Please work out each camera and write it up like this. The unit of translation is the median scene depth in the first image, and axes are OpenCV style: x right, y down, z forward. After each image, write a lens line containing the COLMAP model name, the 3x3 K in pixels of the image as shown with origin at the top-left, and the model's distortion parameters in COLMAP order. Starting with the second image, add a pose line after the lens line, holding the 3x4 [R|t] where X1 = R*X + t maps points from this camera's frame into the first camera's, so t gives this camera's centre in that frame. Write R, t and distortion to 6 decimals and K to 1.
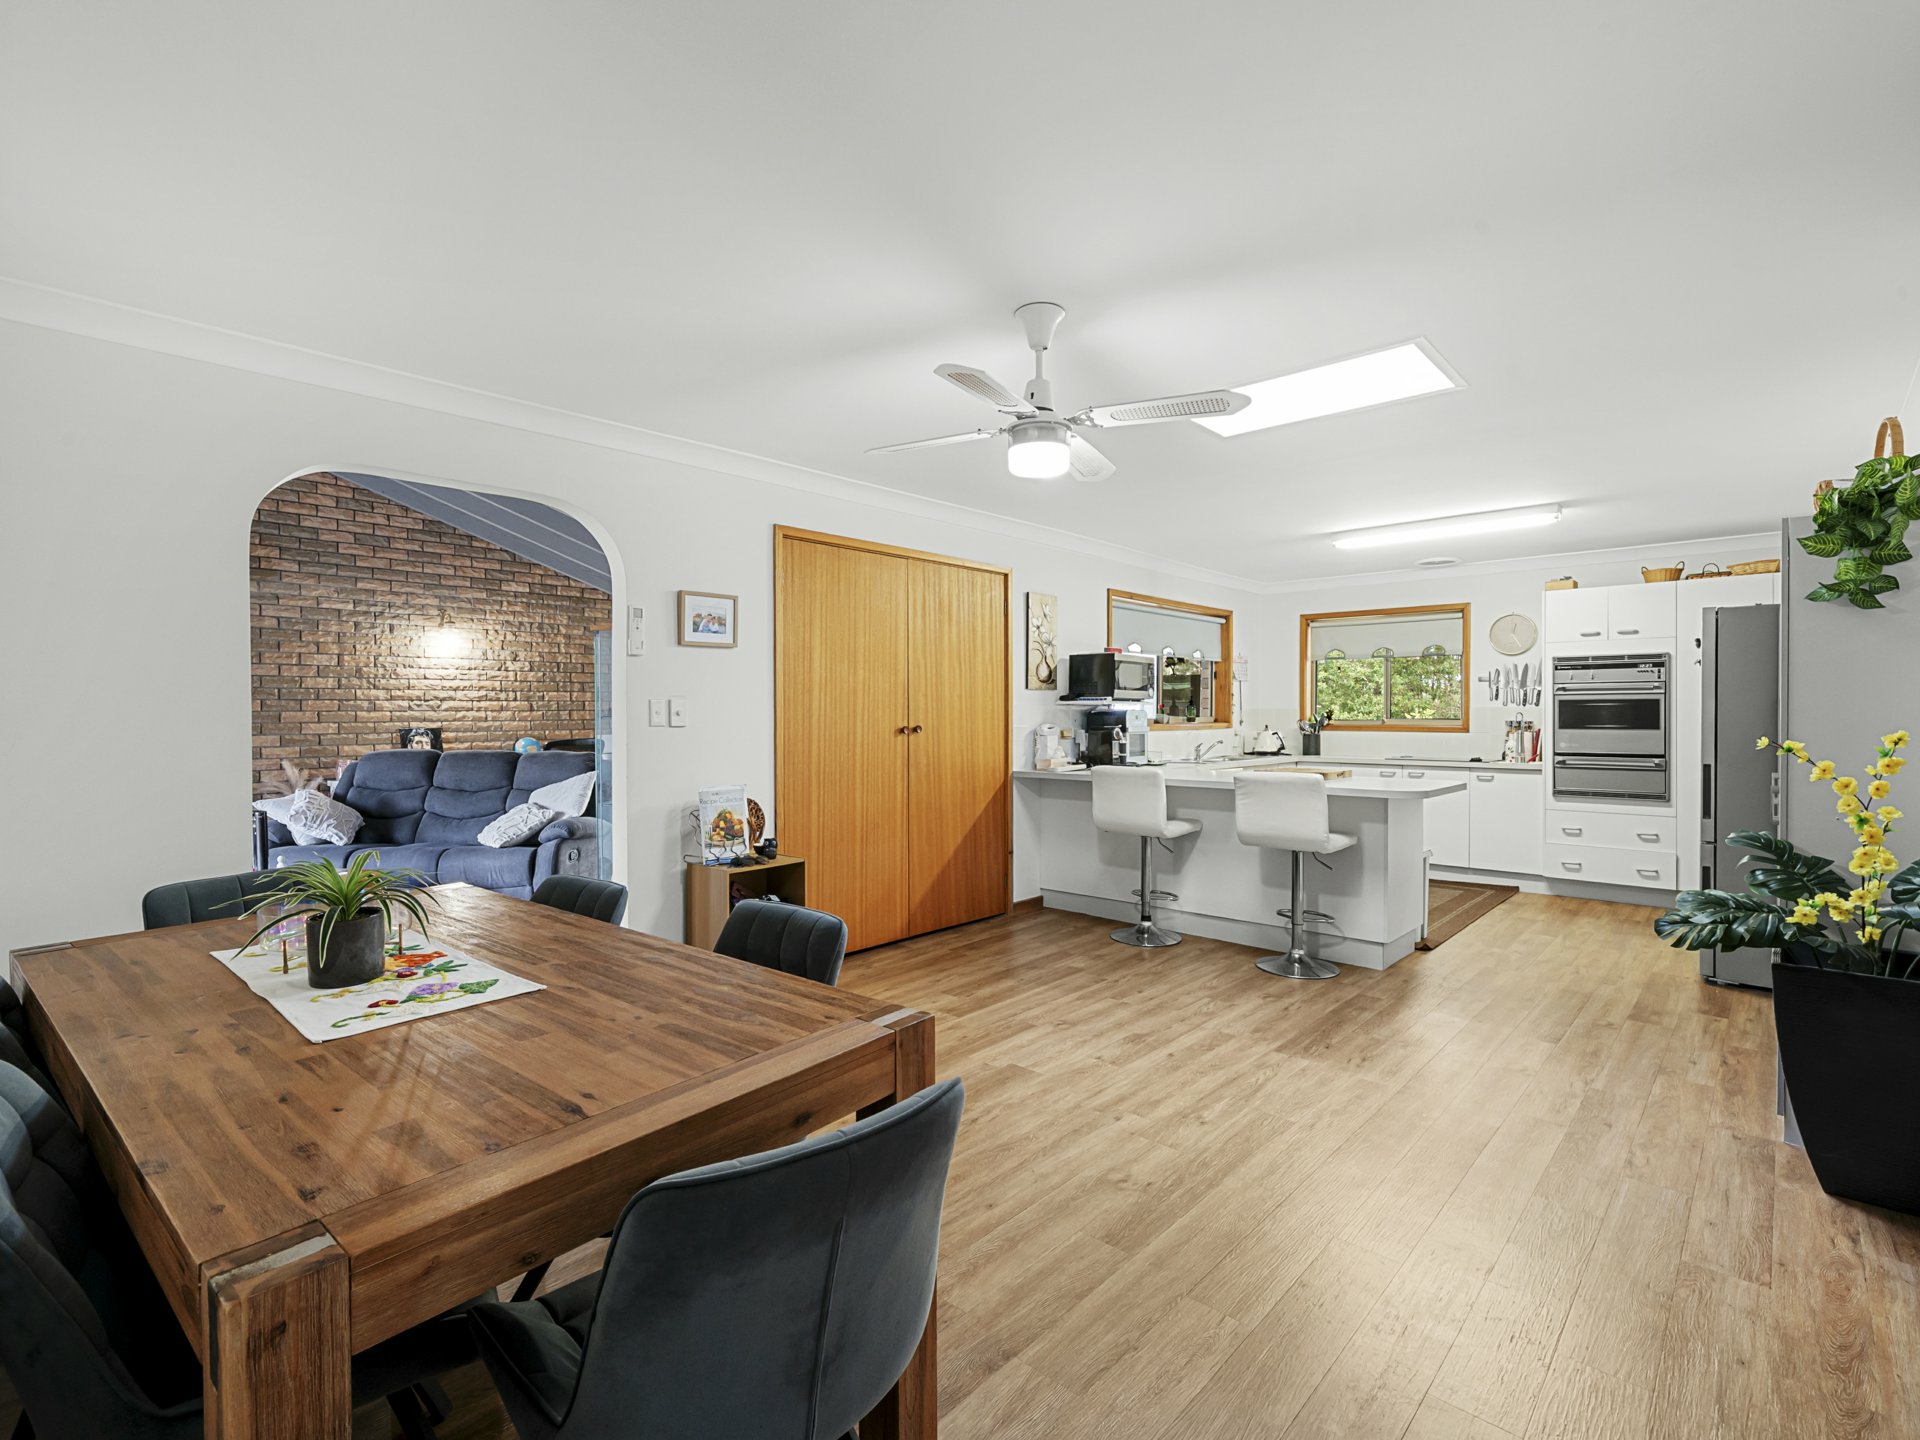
lens RADIAL K [[943.2, 0, 963.9], [0, 943.2, 722.8], [0, 0, 1]] dist [-0.001768, -0.000240]
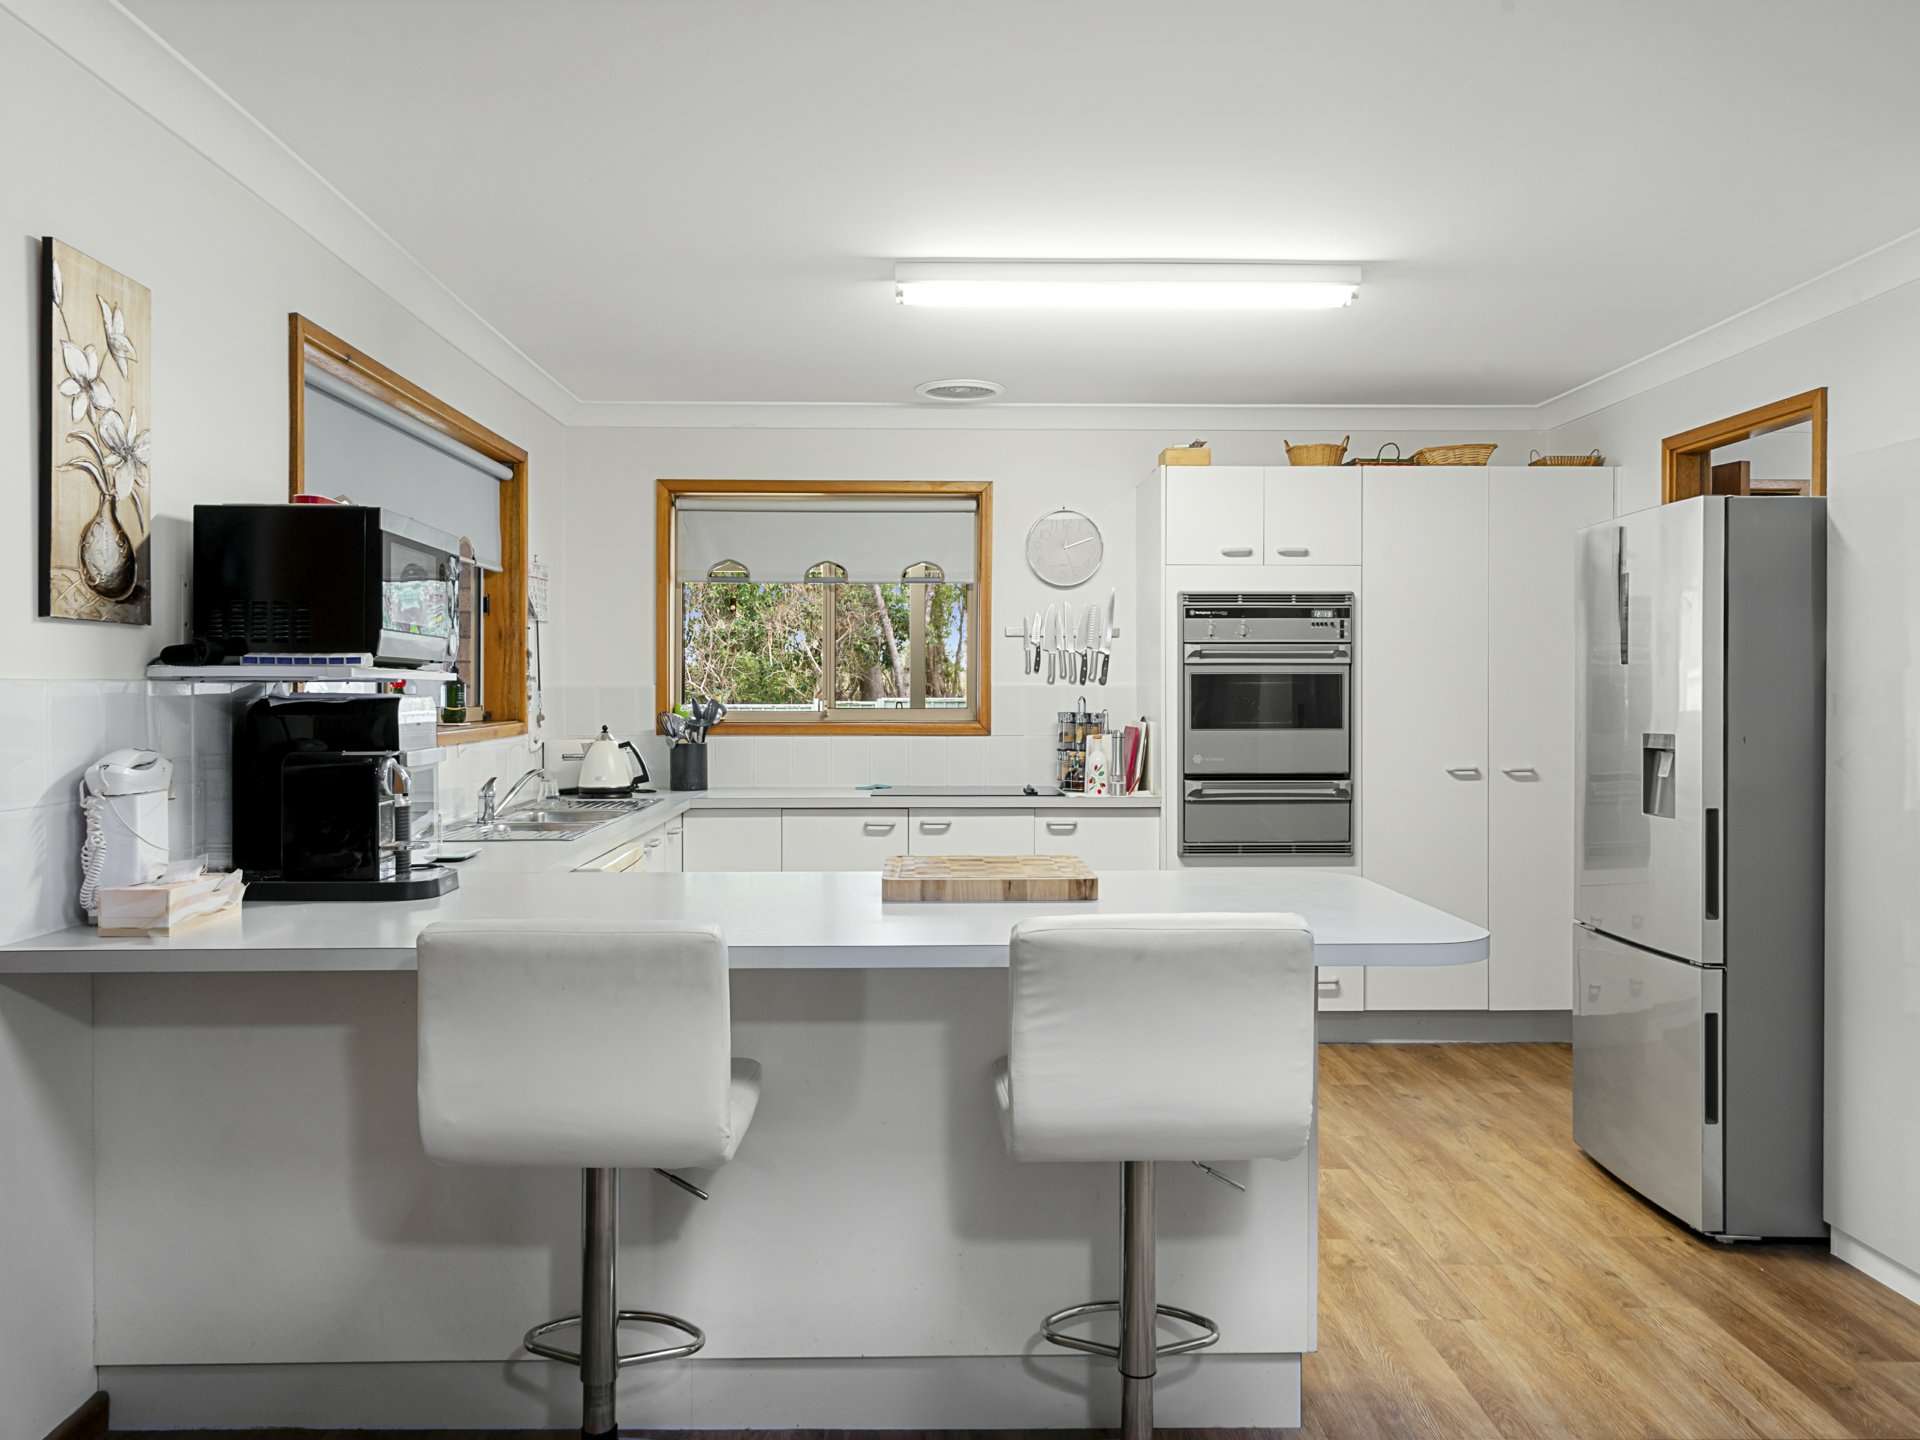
lens RADIAL K [[1468.2, 0, 962.8], [0, 1468.2, 702.1], [0, 0, 1]] dist [0.013159, -0.006967]
pose [[0.729188, -0.005549, 0.684291, -0.023781], [0.005702, 0.999982, 0.002034, -0.011337], [-0.684289, 0.002419, 0.729207, 0.504422]]
